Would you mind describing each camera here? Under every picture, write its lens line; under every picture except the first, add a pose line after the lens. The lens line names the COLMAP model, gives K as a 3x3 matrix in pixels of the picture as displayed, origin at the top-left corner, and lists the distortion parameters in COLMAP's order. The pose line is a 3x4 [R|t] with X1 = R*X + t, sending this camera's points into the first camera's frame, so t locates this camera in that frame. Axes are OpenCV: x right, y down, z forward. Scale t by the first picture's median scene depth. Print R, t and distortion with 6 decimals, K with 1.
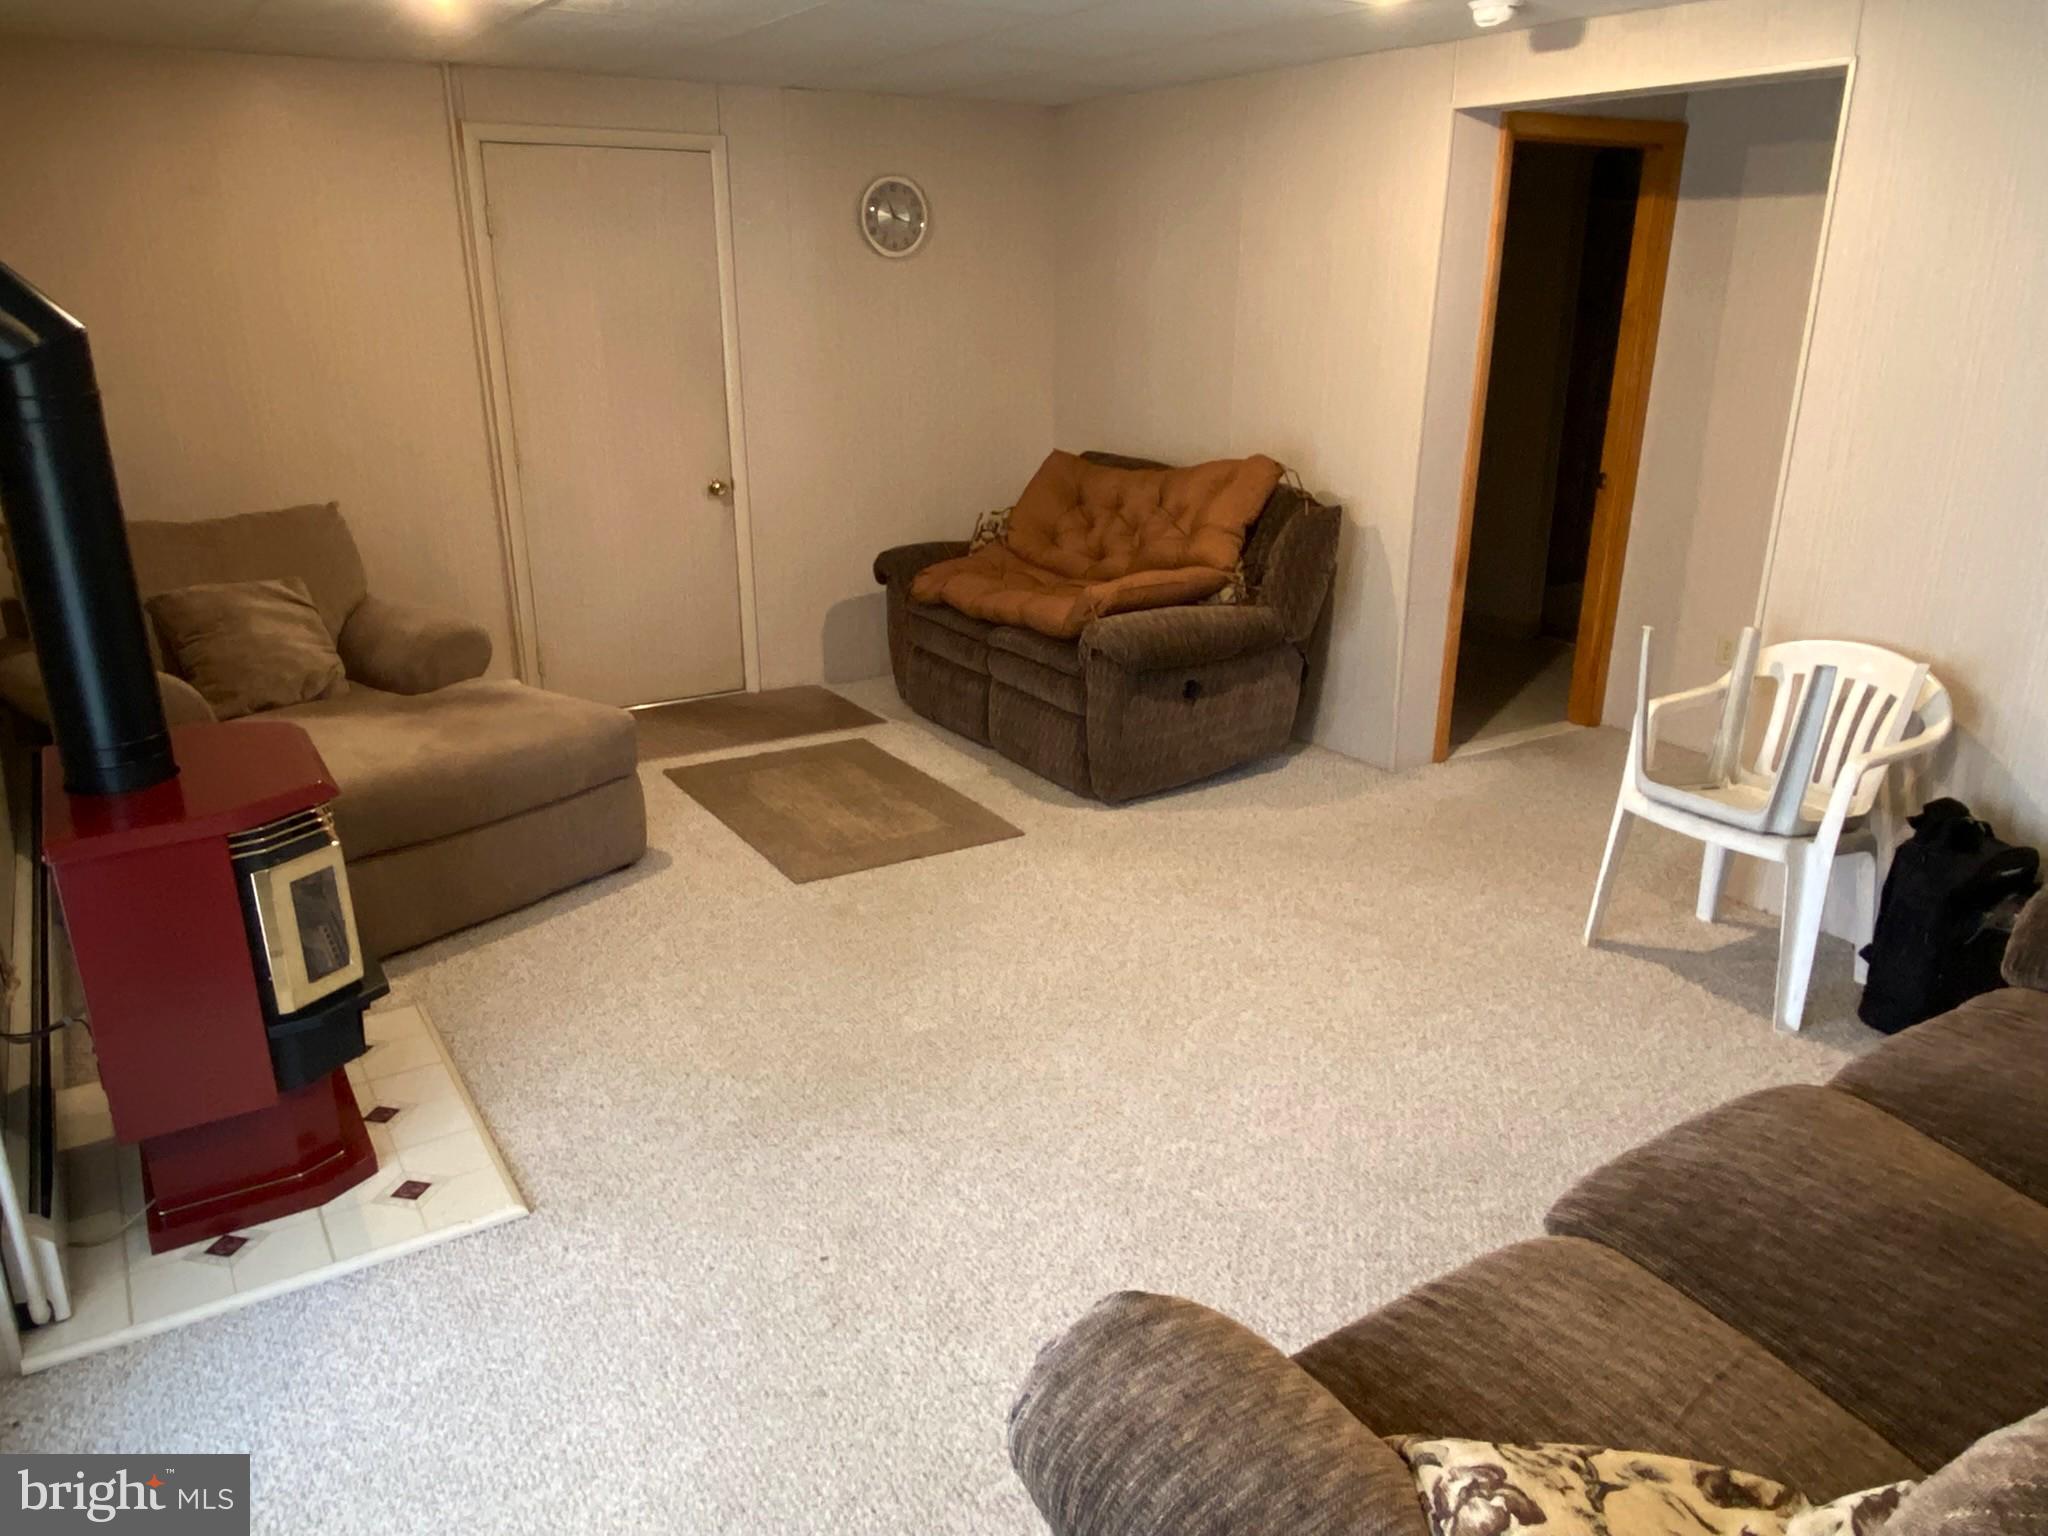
lens RADIAL K [[1456.3, 0, 1024.0], [0, 1456.3, 768.0], [0, 0, 1]] dist [0.002782, -0.000670]
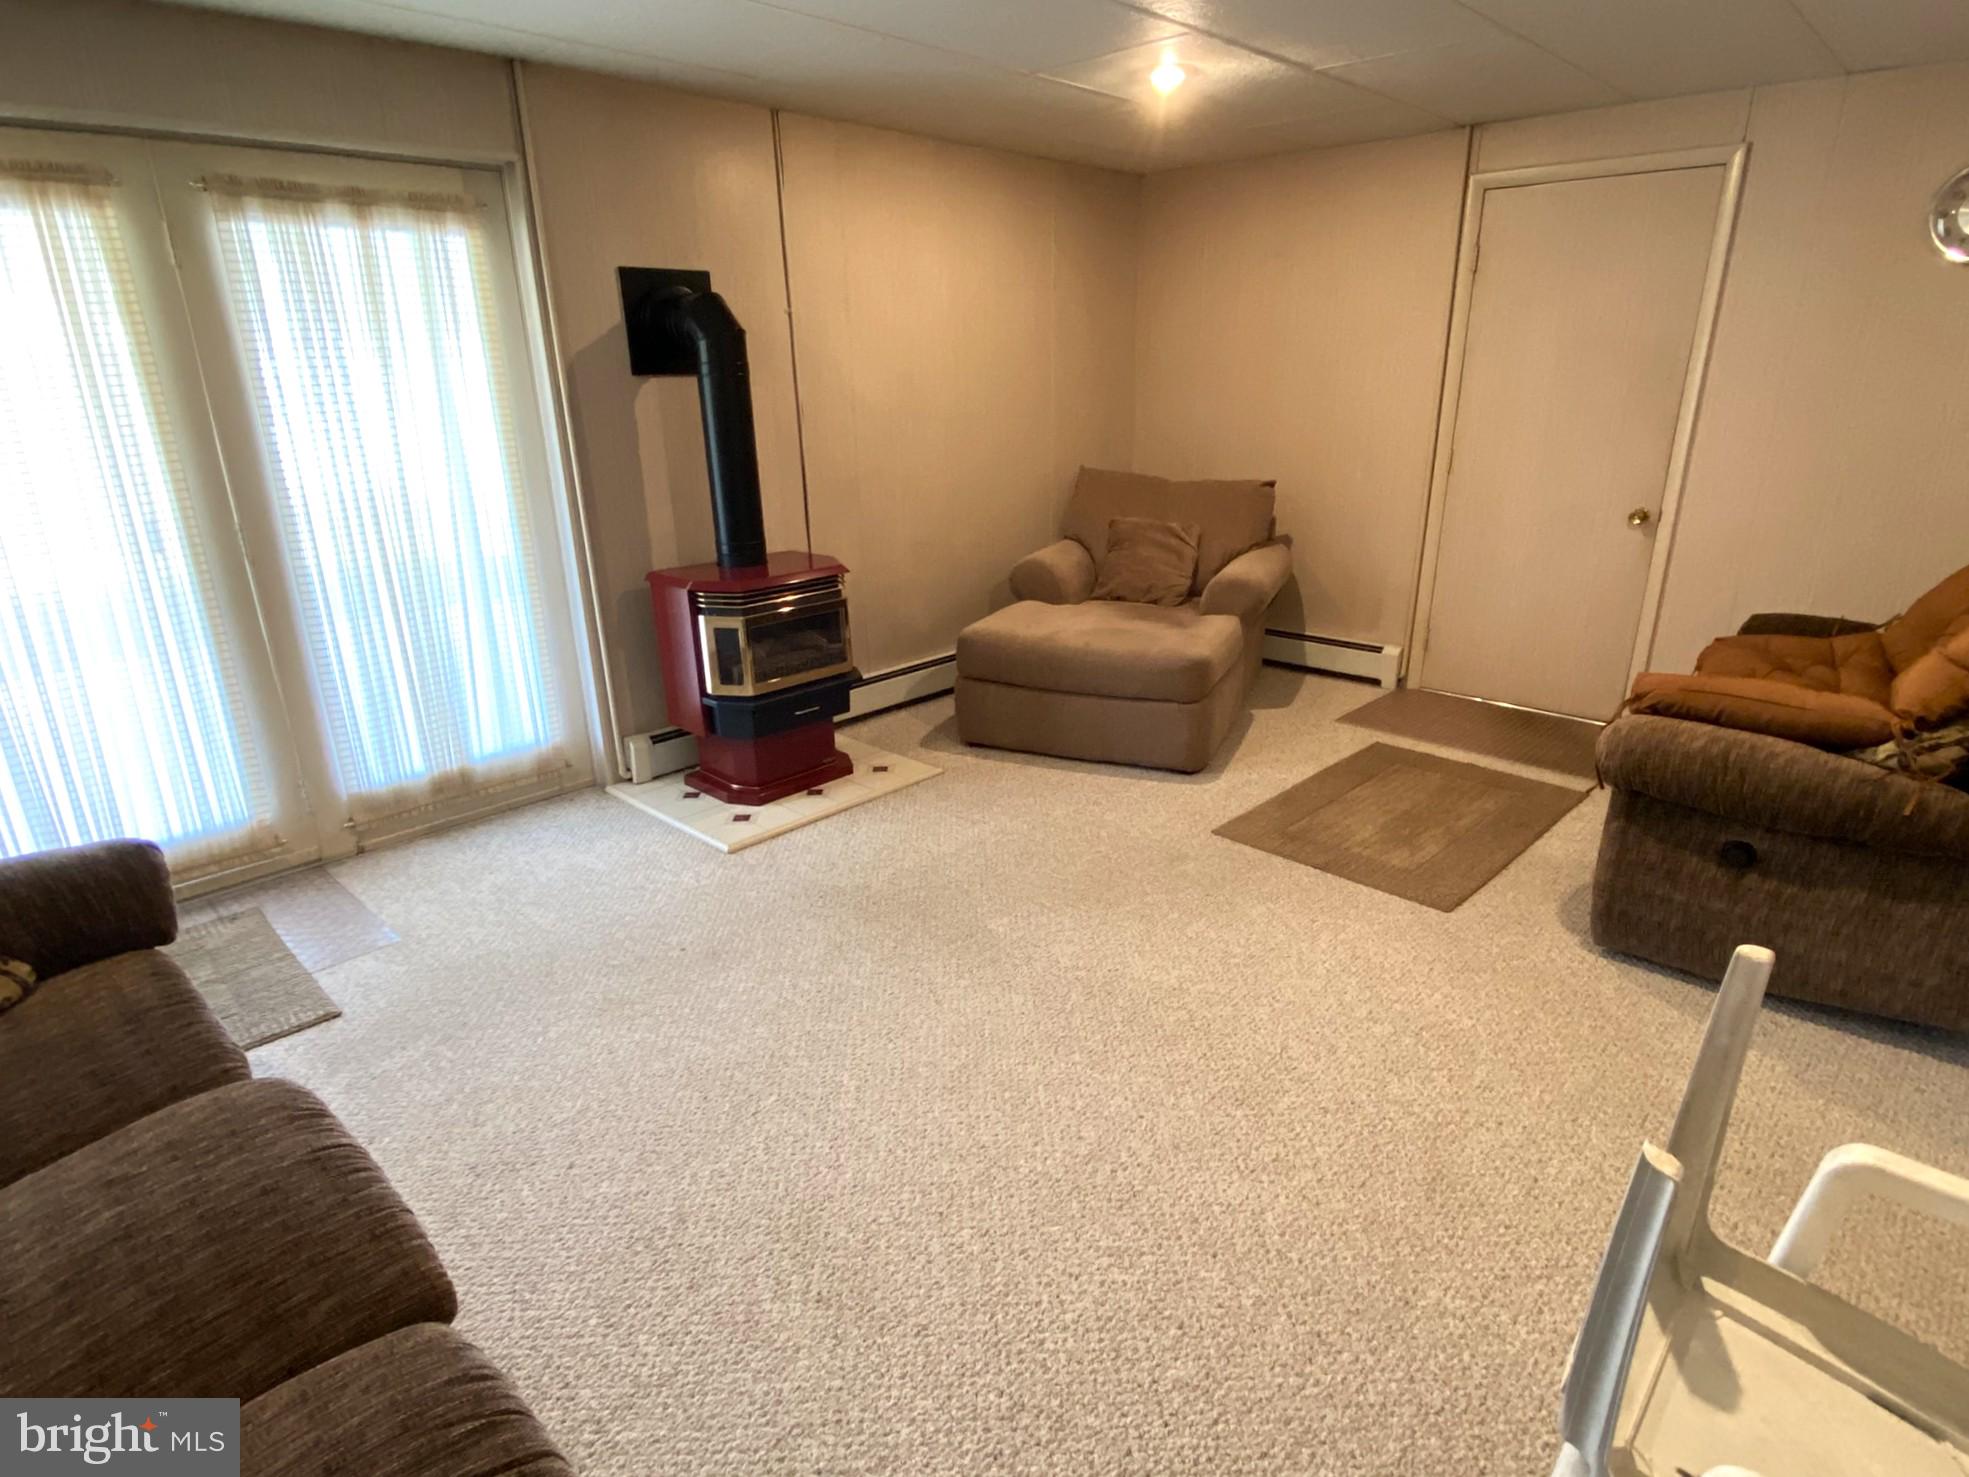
lens RADIAL K [[1068.6, 0, 984.5], [0, 1068.6, 738.5], [0, 0, 1]] dist [0.001057, -0.015366]
pose [[0.226872, 0.317200, -0.920822, 0.506880], [-0.292673, 0.923980, 0.246179, -0.131042], [0.928909, 0.213648, 0.302461, 0.517815]]
